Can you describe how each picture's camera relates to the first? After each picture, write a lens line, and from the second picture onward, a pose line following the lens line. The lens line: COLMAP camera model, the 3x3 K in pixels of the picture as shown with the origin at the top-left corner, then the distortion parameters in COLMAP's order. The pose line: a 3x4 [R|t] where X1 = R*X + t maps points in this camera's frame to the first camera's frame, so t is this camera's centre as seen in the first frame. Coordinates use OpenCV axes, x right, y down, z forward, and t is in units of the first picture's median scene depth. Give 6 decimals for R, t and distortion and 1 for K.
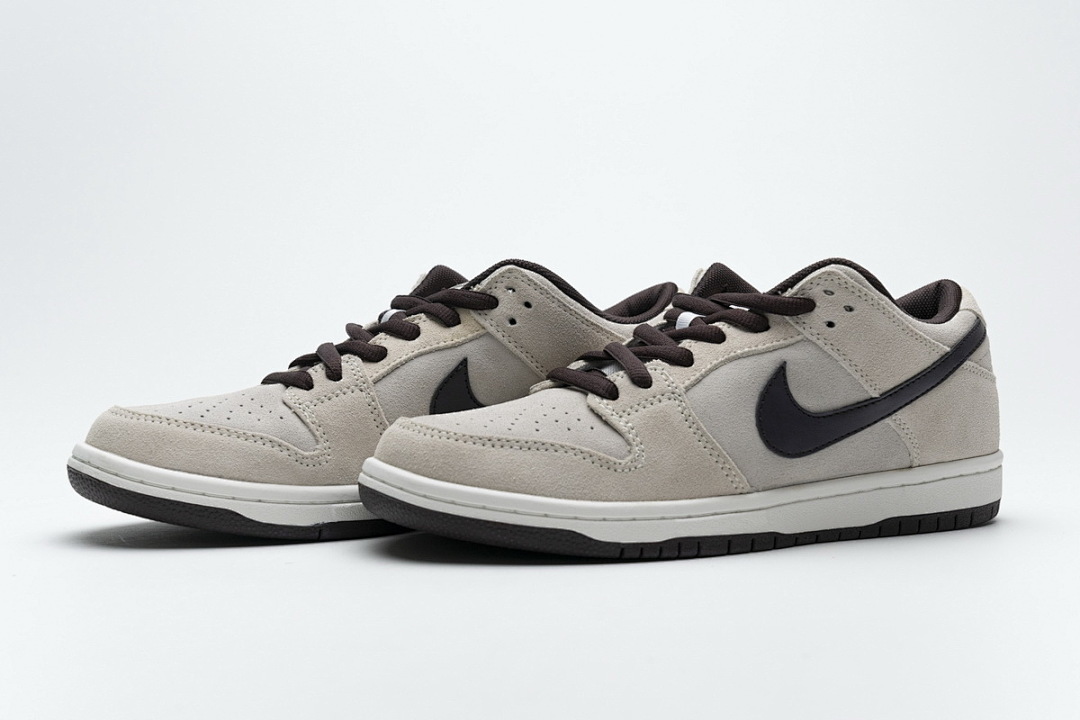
lens RADIAL K [[1579.6, 0, 540.0], [0, 1579.6, 360.0], [0, 0, 1]] dist [-0.199683, 0.006978]
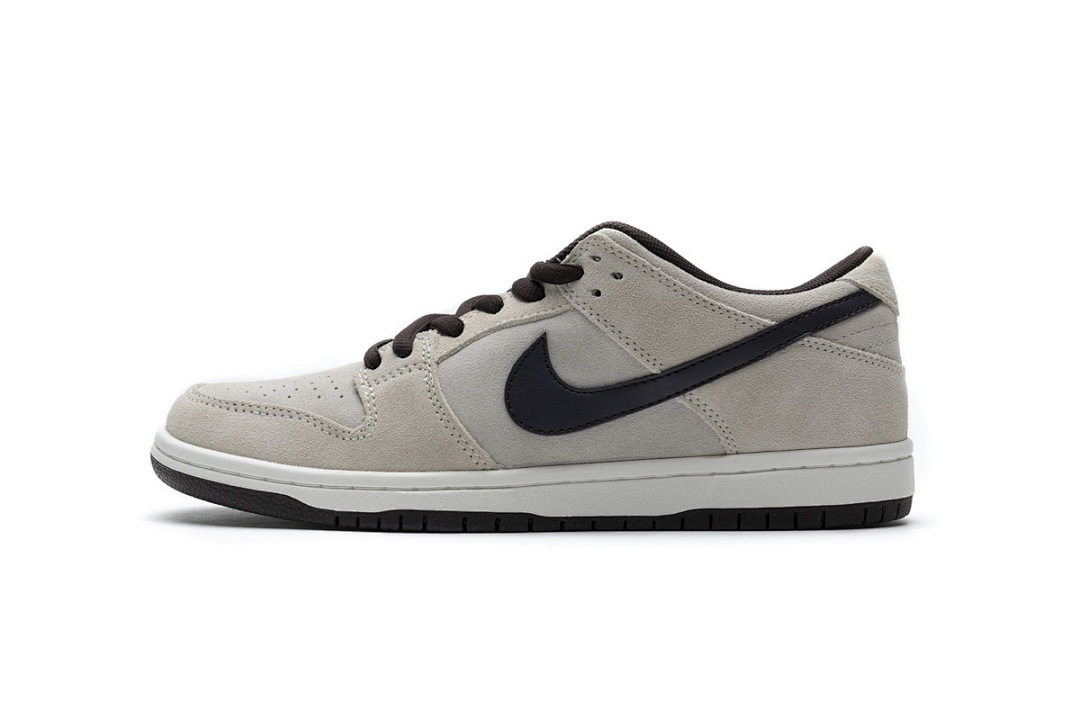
lens RADIAL K [[2292.4, 0, 540.0], [0, 2292.4, 360.0], [0, 0, 1]] dist [-0.019751, 0.031385]
pose [[0.915315, 0.018101, -0.402333, 0.700009], [-0.018291, 0.999827, 0.003371, 0.012896], [0.402324, 0.004273, 0.915487, -0.253012]]
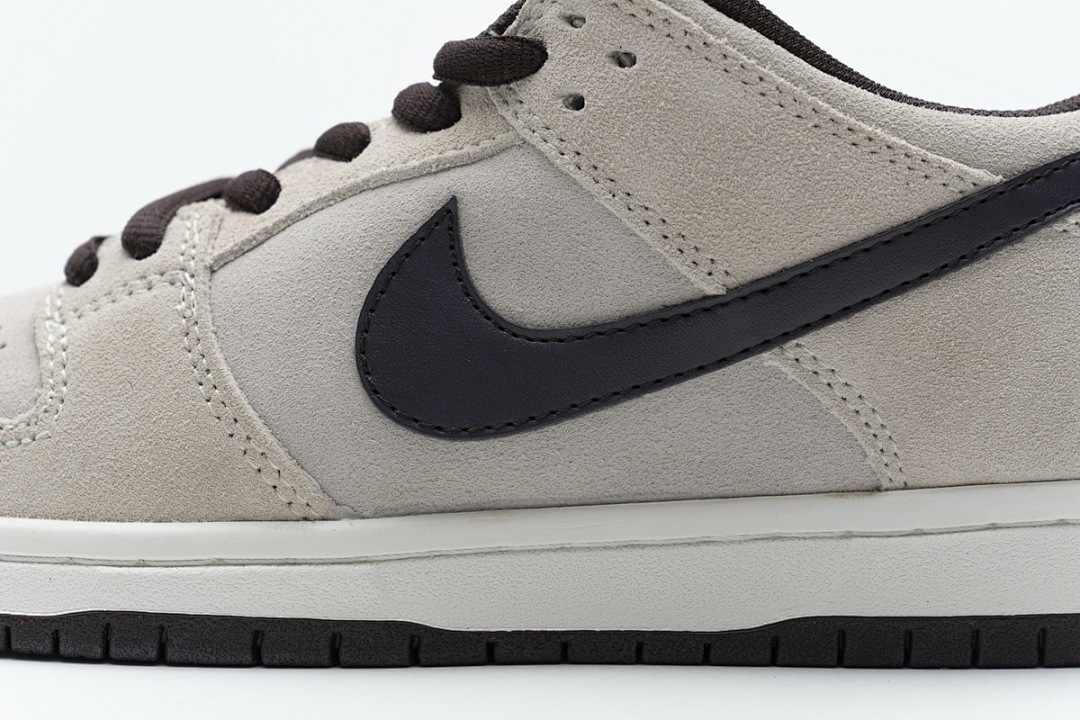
lens RADIAL K [[2166.4, 0, 515.0], [0, 2166.4, 387.8], [0, 0, 1]] dist [-0.029569, -0.265742]
pose [[0.888103, 0.031777, -0.458545, 0.420083], [-0.027939, 0.999495, 0.015154, 0.040410], [0.458795, -0.000647, 0.888542, 0.516837]]
